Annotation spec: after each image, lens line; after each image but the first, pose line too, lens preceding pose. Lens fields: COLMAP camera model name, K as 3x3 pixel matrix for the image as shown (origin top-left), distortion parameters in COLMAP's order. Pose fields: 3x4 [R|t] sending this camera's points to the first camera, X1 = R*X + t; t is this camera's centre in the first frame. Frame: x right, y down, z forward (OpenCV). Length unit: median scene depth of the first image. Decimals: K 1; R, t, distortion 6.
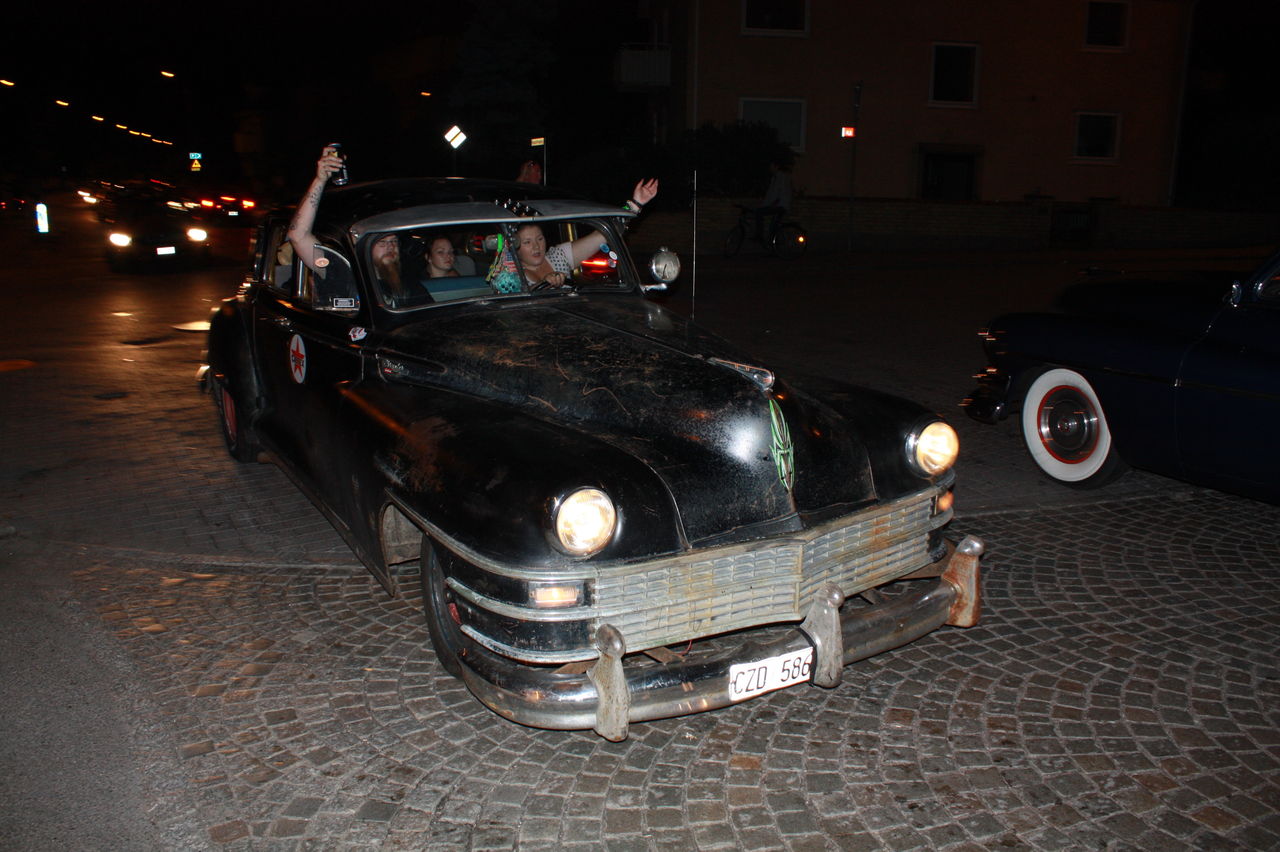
lens RADIAL K [[1080.1, 0, 641.6], [0, 1080.1, 408.0], [0, 0, 1]] dist [-0.165657, 0.139667]
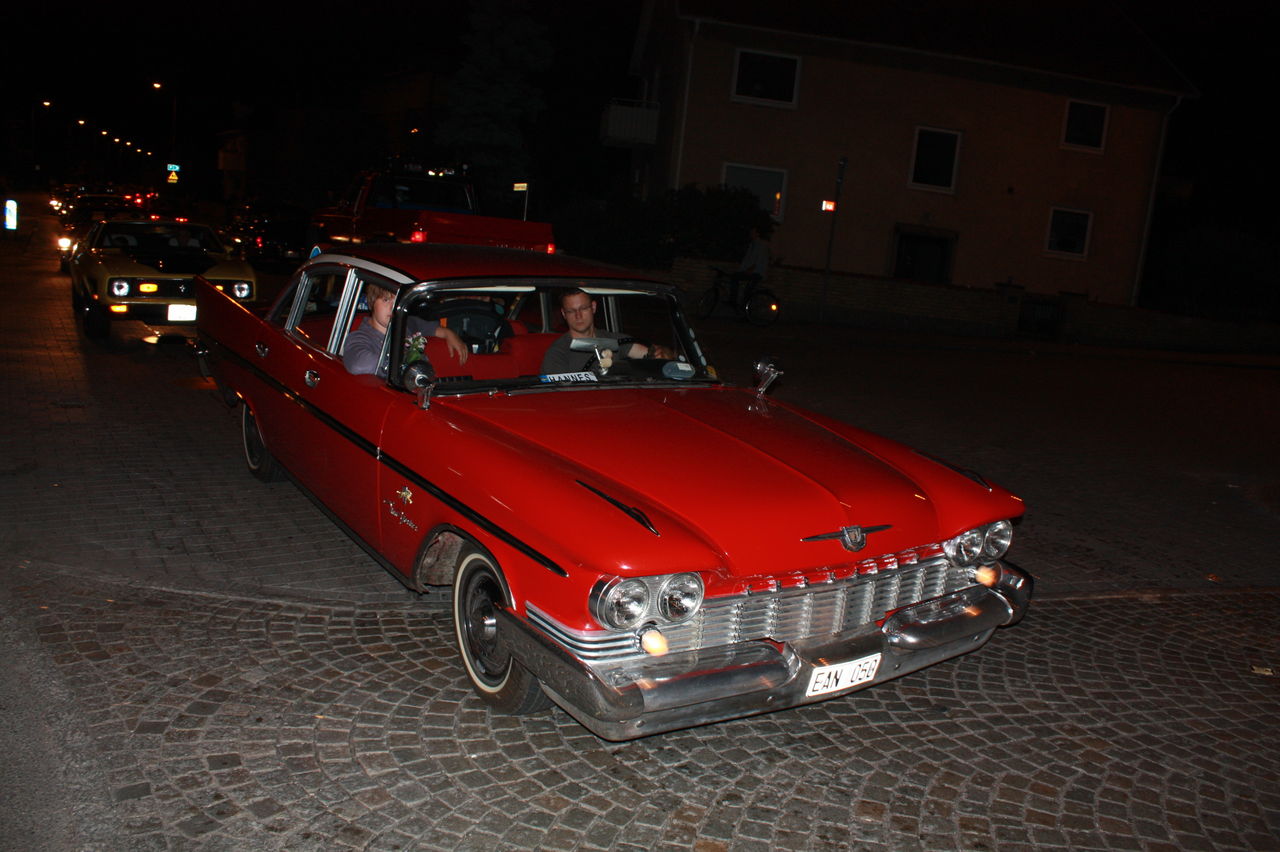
lens RADIAL K [[1076.7, 0, 643.3], [0, 1076.7, 411.6], [0, 0, 1]] dist [-0.166101, 0.140952]
pose [[0.995395, 0.086844, 0.040589, -0.029352], [-0.084866, 0.995229, -0.048138, -0.006552], [-0.044575, 0.044471, 0.998016, 0.030241]]
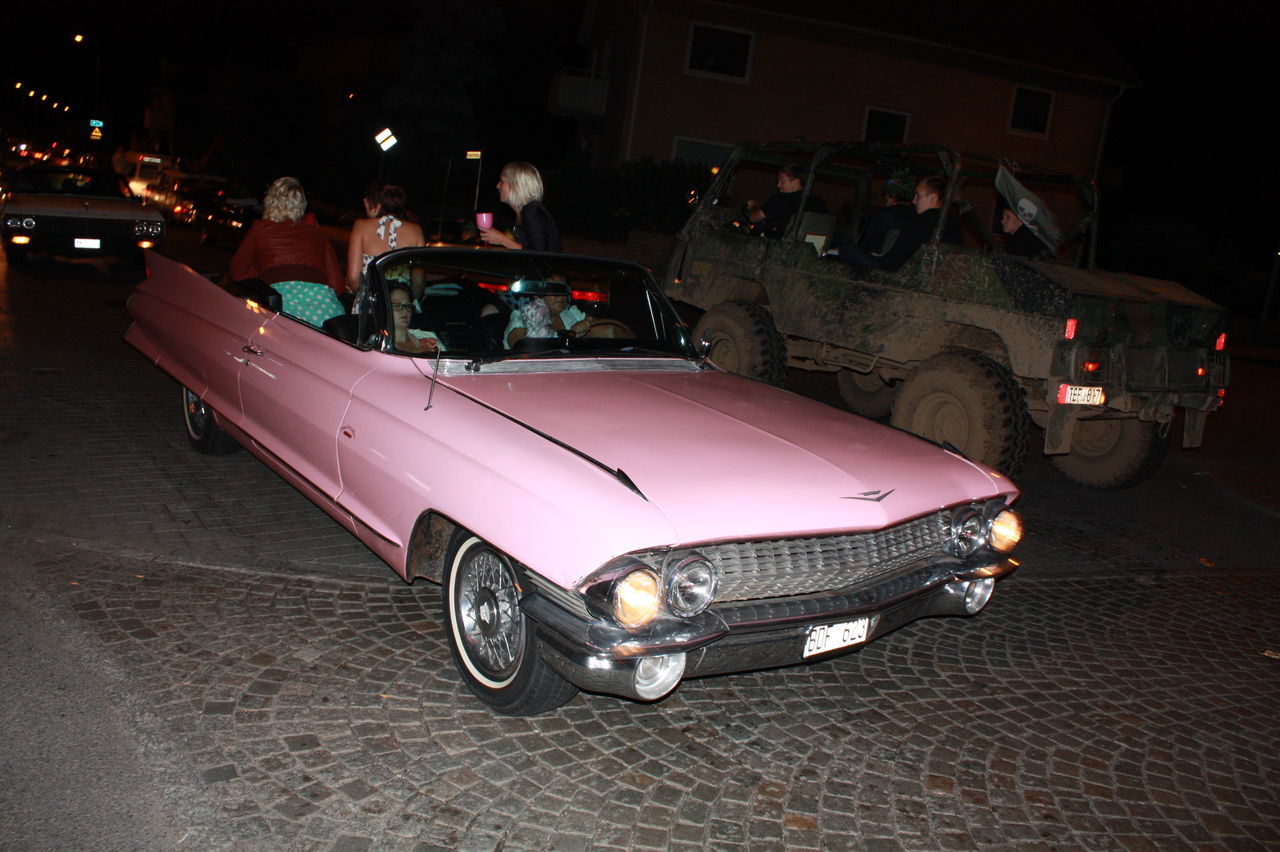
lens RADIAL K [[1075.6, 0, 640.0], [0, 1075.6, 426.0], [0, 0, 1]] dist [-0.165961, 0.147870]
pose [[0.989002, 0.101497, 0.107578, -0.158320], [-0.100519, 0.994830, -0.014491, -0.002849], [-0.108492, 0.003518, 0.994091, 0.035795]]
